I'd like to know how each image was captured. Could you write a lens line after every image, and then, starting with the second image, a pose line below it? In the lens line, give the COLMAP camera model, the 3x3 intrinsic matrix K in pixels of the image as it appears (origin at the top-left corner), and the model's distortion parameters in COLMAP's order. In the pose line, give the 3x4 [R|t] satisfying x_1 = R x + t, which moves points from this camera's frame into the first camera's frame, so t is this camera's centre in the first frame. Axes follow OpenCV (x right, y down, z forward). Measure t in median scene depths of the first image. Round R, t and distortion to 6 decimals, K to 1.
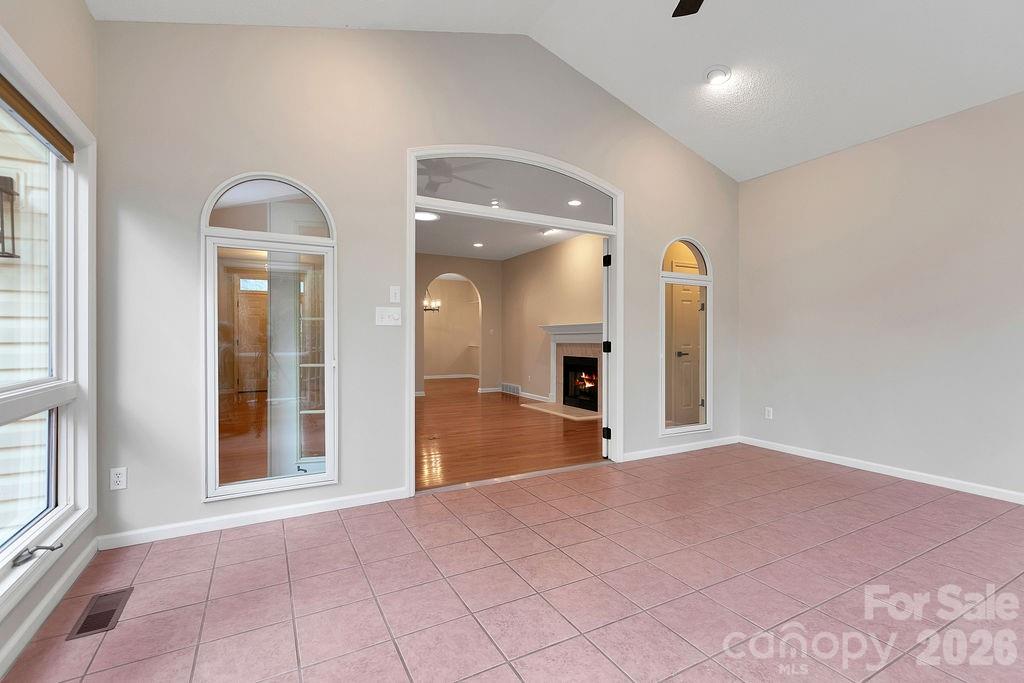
lens RADIAL K [[462.5, 0, 513.2], [0, 462.5, 339.8], [0, 0, 1]] dist [0.001319, -0.000166]
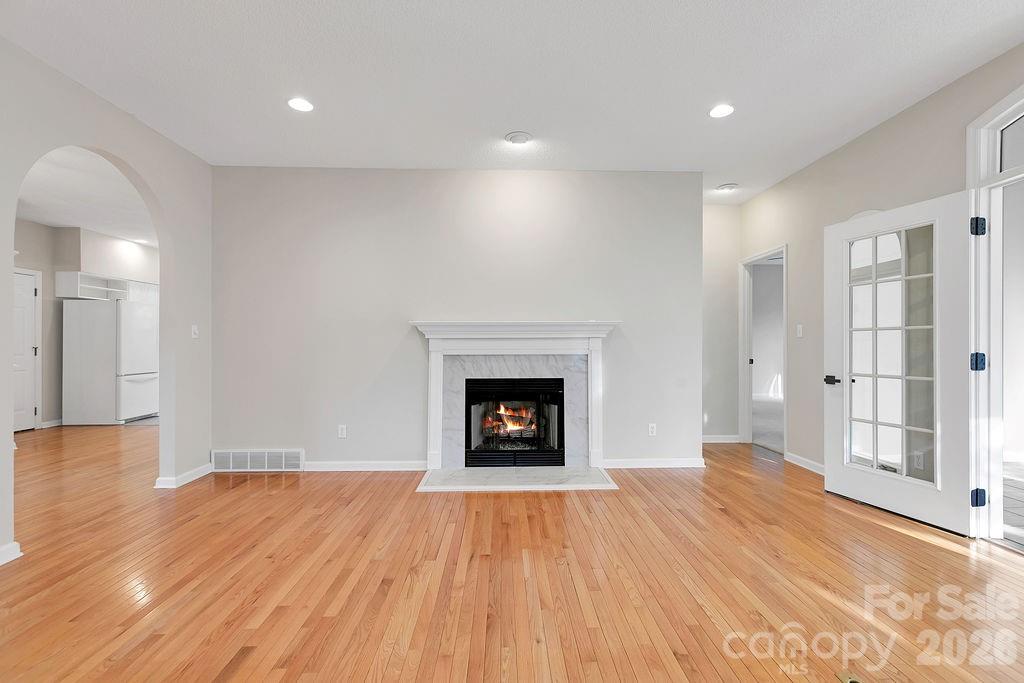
lens RADIAL K [[462.5, 0, 520.5], [0, 462.5, 345.9], [0, 0, 1]] dist [0.001319, -0.000166]
pose [[0.436476, 0.010571, 0.899654, -0.358521], [-0.003764, 0.999944, -0.009924, 0.002192], [-0.899708, 0.000946, 0.436492, 0.722448]]
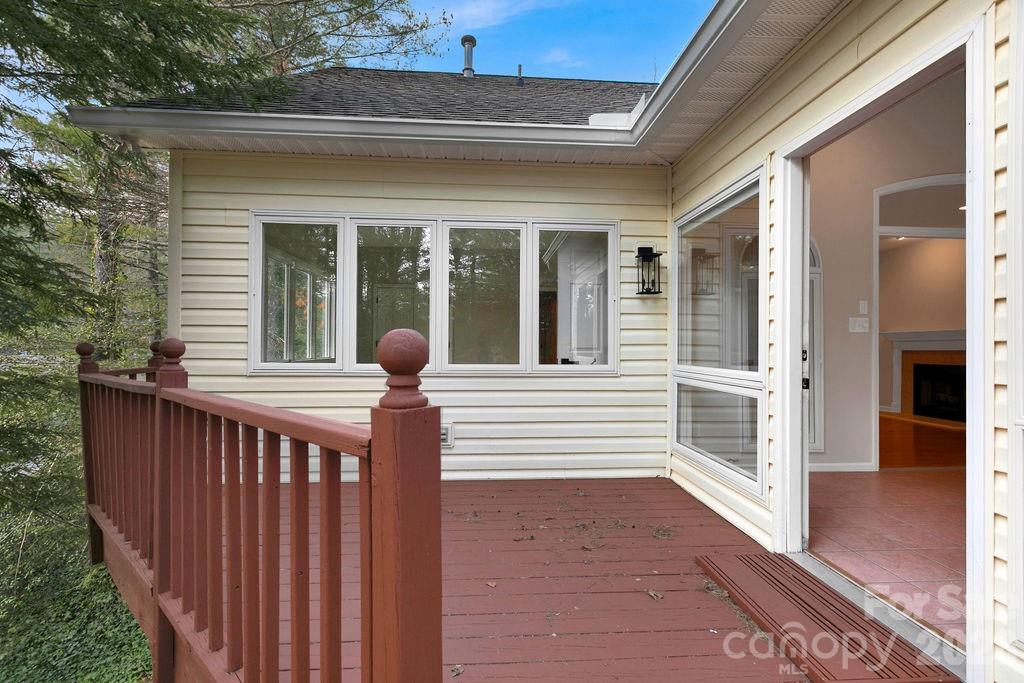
lens RADIAL K [[471.6, 0, 513.3], [0, 471.6, 340.9], [0, 0, 1]] dist [0.000347, -0.000137]
pose [[0.908251, 0.002163, -0.418421, -0.237399], [-0.007394, 0.999913, -0.010880, 0.005097], [0.418361, 0.012975, 0.908188, -0.225548]]
